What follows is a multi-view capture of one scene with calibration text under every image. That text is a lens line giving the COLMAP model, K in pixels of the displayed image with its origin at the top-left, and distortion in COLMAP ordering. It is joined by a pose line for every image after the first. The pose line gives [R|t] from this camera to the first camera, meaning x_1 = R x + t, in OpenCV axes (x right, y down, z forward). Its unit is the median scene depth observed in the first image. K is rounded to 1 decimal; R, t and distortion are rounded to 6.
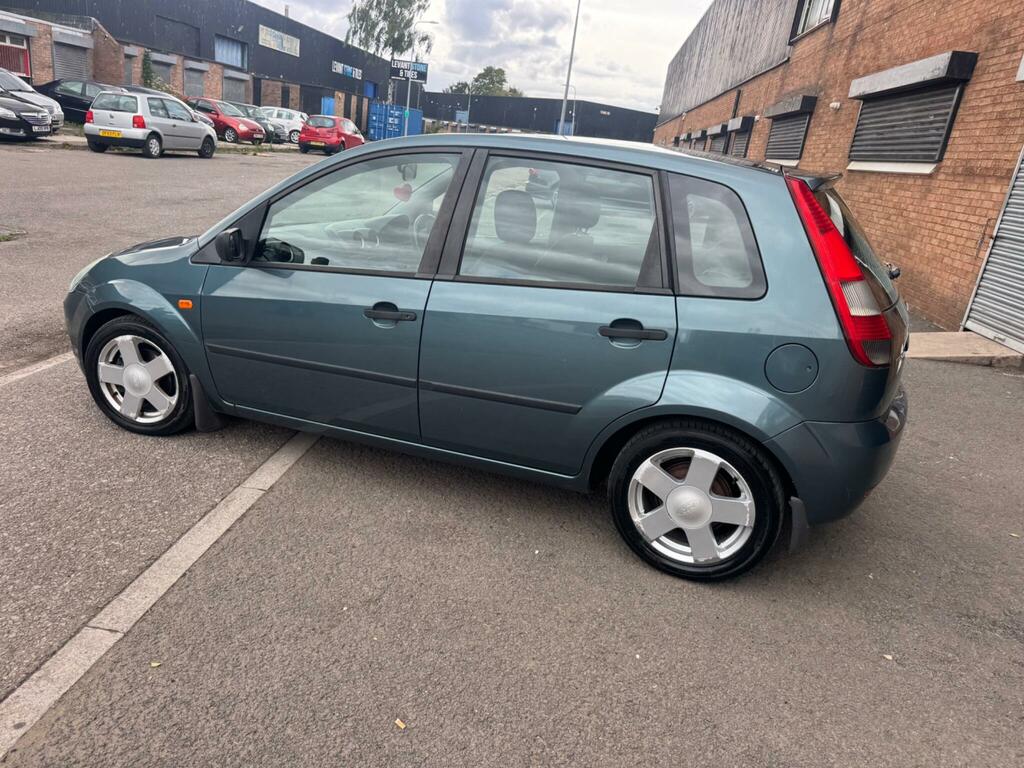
lens RADIAL K [[713.8, 0, 512.0], [0, 713.8, 384.0], [0, 0, 1]] dist [0.056271, -0.053408]
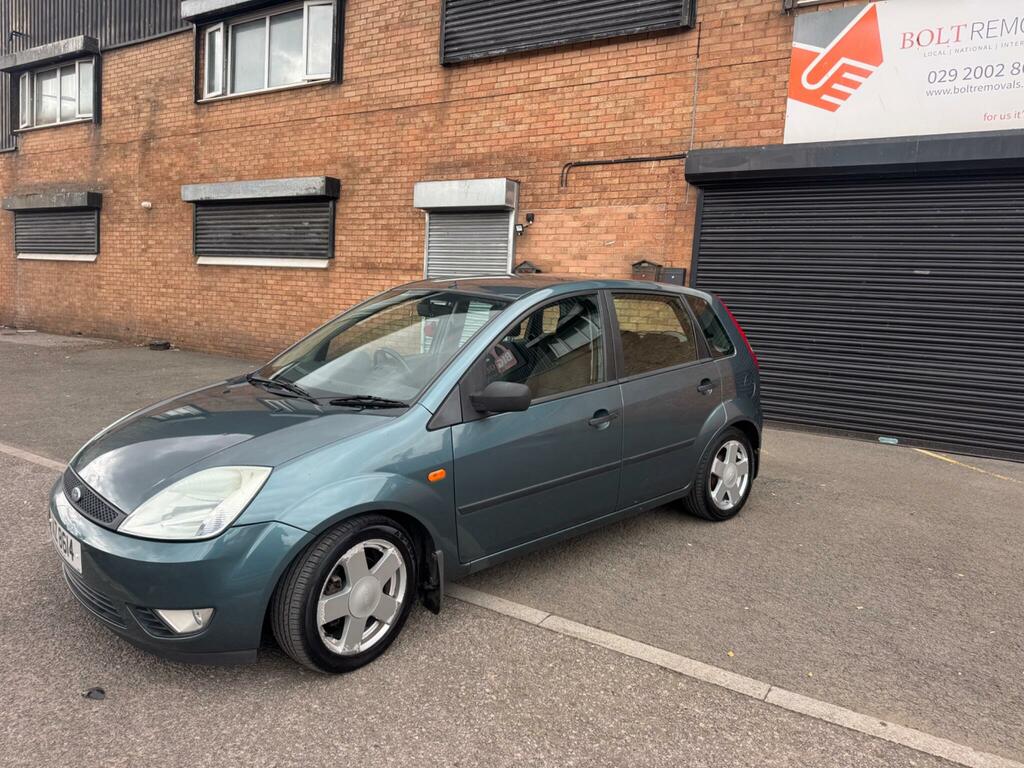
lens RADIAL K [[713.8, 0, 512.0], [0, 713.8, 384.0], [0, 0, 1]] dist [0.056271, -0.053408]
pose [[0.428425, -0.200335, 0.881089, -0.455435], [0.287698, 0.954608, 0.077160, -0.101234], [-0.856552, 0.220430, 0.466614, 0.179946]]
